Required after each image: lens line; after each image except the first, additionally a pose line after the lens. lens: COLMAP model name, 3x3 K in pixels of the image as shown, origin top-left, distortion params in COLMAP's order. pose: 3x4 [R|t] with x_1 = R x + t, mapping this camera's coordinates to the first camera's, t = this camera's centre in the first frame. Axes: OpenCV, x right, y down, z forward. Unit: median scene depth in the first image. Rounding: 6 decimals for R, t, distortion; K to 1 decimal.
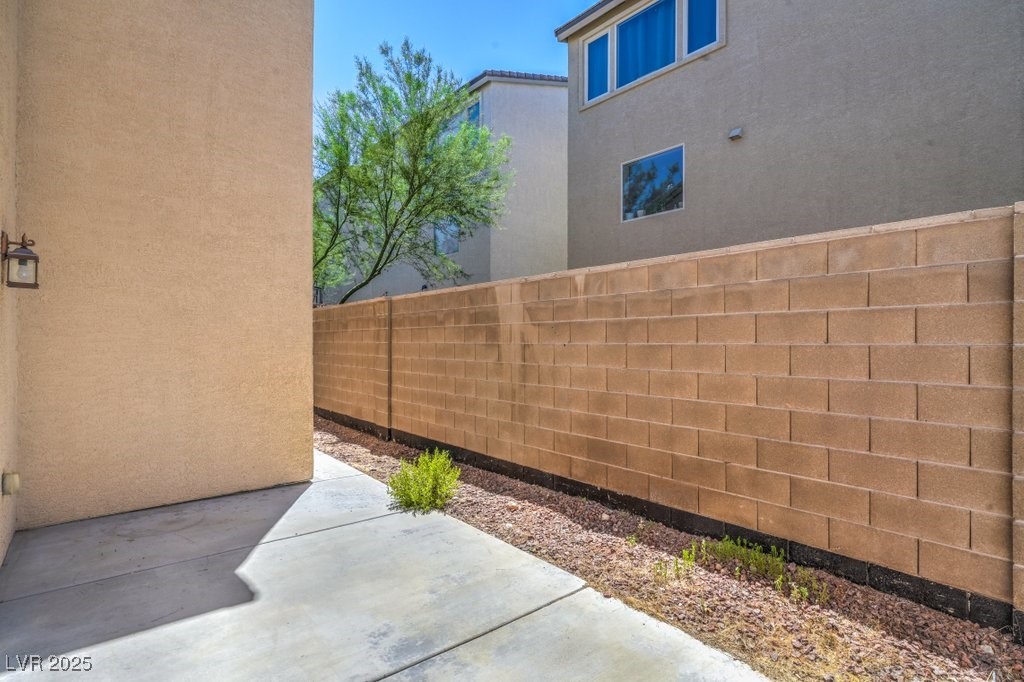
lens RADIAL K [[491.7, 0, 505.9], [0, 491.7, 341.1], [0, 0, 1]] dist [-0.003322, -0.000445]
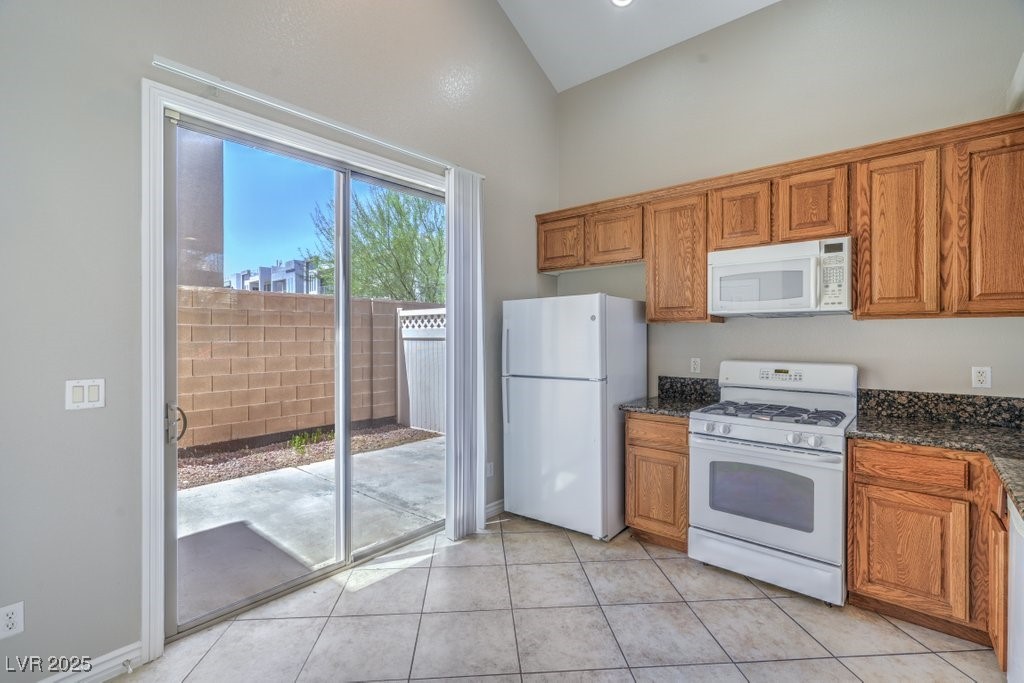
lens RADIAL K [[465.1, 0, 506.6], [0, 465.1, 339.0], [0, 0, 1]] dist [-0.000952, 0.000273]
pose [[-0.147275, -0.008386, 0.989060, -1.258858], [-0.001382, 0.999965, 0.008273, -0.016552], [-0.989095, -0.000148, -0.147281, 0.314996]]
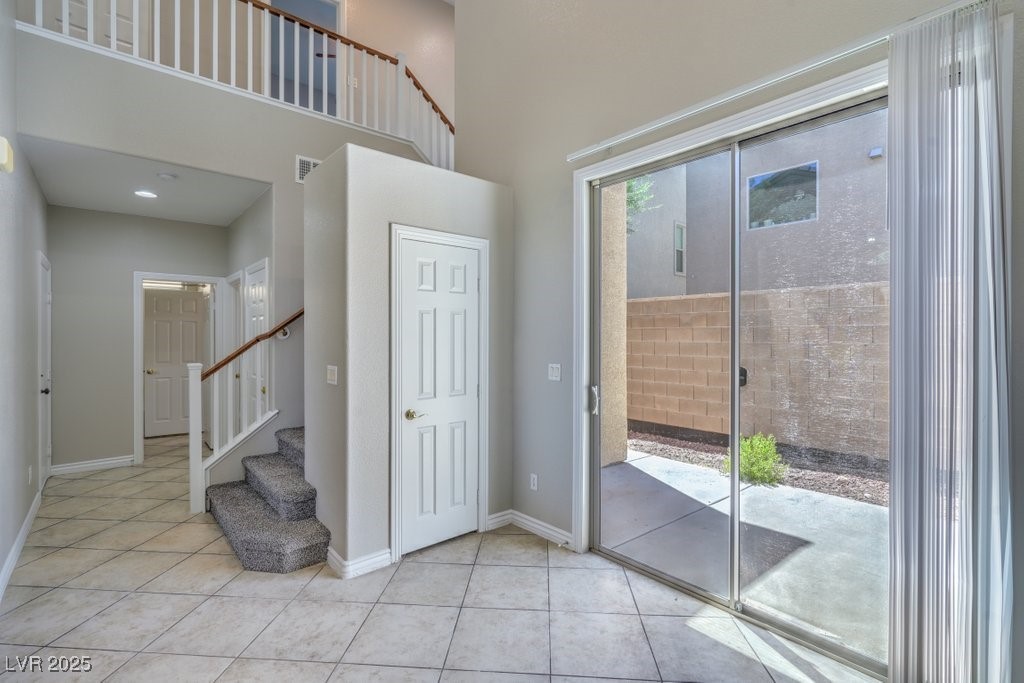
lens RADIAL K [[465.1, 0, 506.6], [0, 465.1, 339.0], [0, 0, 1]] dist [-0.000952, 0.000273]
pose [[0.999971, -0.000970, 0.007488, -0.837299], [0.000888, 0.999940, 0.010888, -0.022644], [-0.007498, -0.010881, 0.999913, -0.128934]]
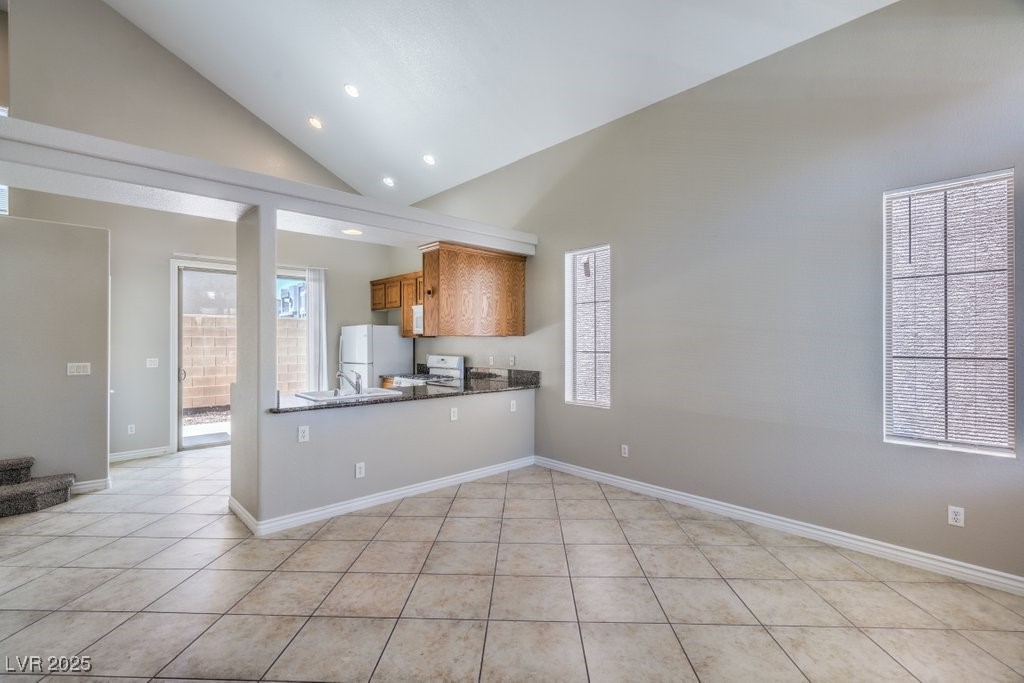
lens RADIAL K [[458.0, 0, 512.0], [0, 458.0, 341.5], [0, 0, 1]] dist [-0.002502, 0.000077]
pose [[-0.052268, -0.002463, 0.998630, -2.211973], [-0.000542, 0.999997, 0.002438, -0.027997], [-0.998633, -0.000414, -0.052269, -0.377070]]
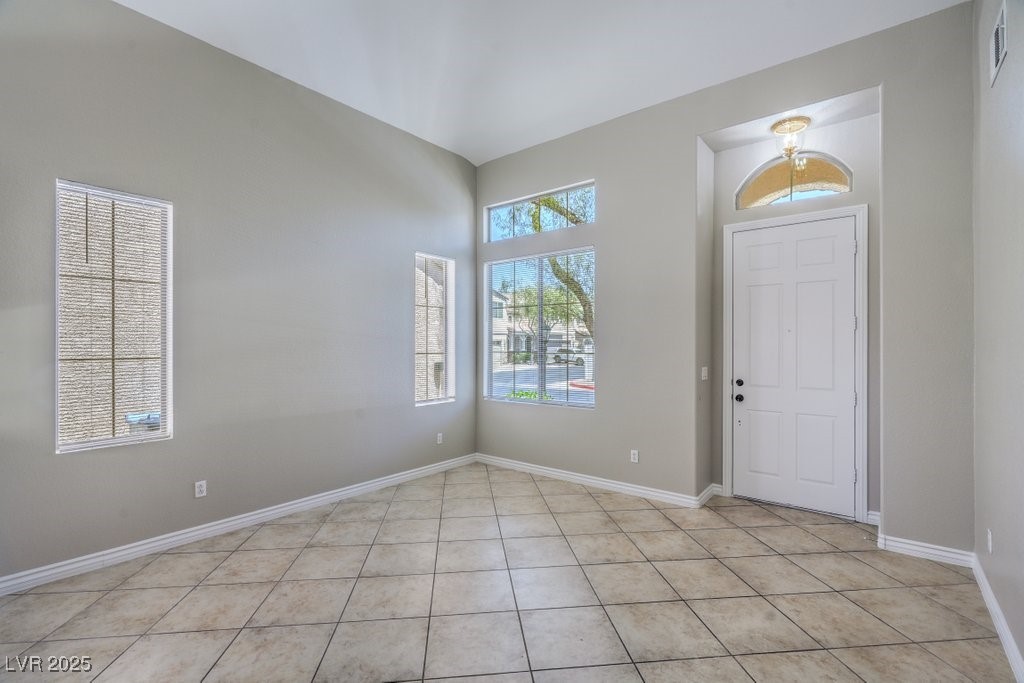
lens RADIAL K [[465.1, 0, 506.6], [0, 465.1, 339.0], [0, 0, 1]] dist [-0.000952, 0.000273]
pose [[-0.982698, -0.007840, -0.185047, -1.510003], [-0.005327, 0.999887, -0.014074, -0.022259], [0.185137, -0.012845, -0.982629, 0.218789]]
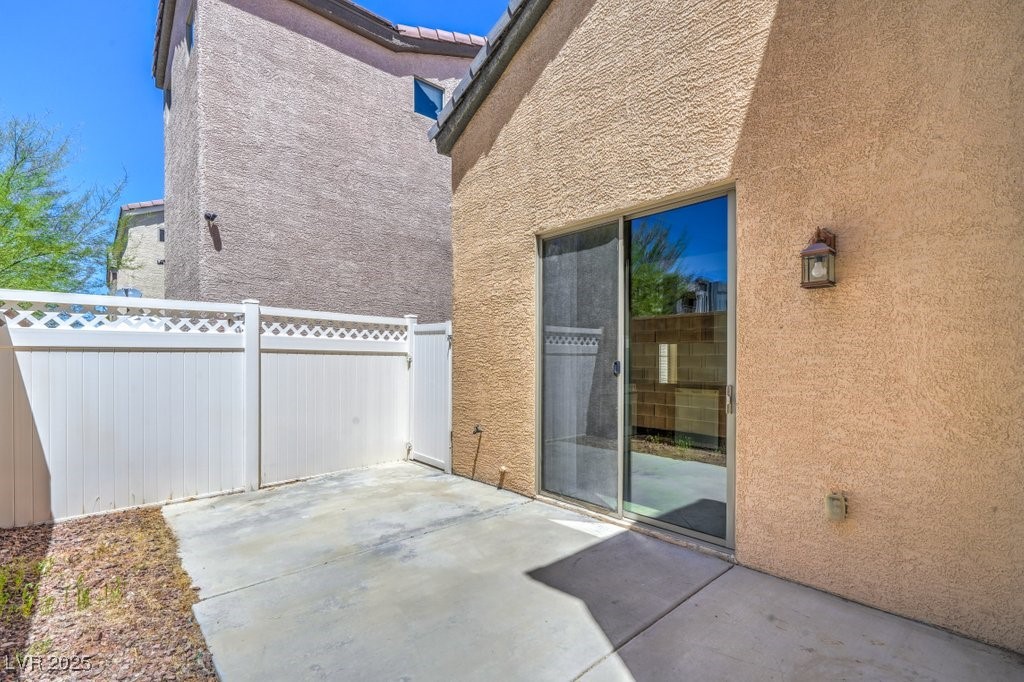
lens RADIAL K [[472.0, 0, 509.2], [0, 472.0, 359.3], [0, 0, 1]] dist [-0.001289, 0.000030]
pose [[-0.999541, -0.002191, -0.030232, -0.293459], [-0.002267, 0.999994, 0.002464, 0.015394], [0.030226, 0.002531, -0.999540, 1.379338]]
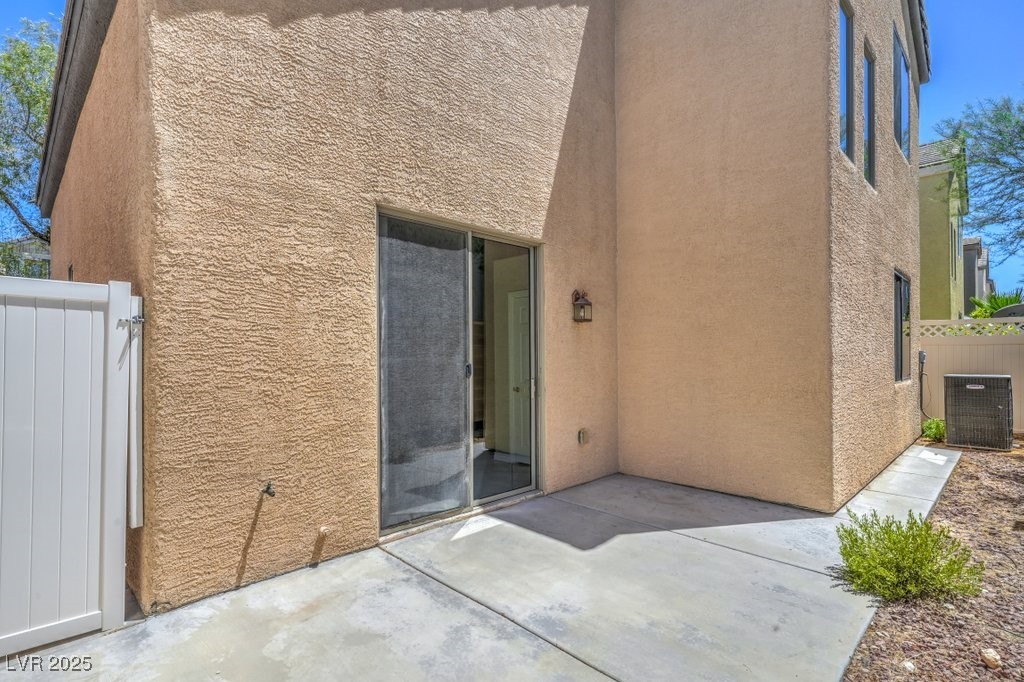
lens RADIAL K [[495.5, 0, 512.3], [0, 495.5, 354.1], [0, 0, 1]] dist [-0.000452, 0.000039]
pose [[0.084372, -0.008538, -0.996398, 0.516396], [0.007939, 0.999937, -0.007896, 0.009142], [0.996403, -0.007245, 0.084435, 0.458827]]
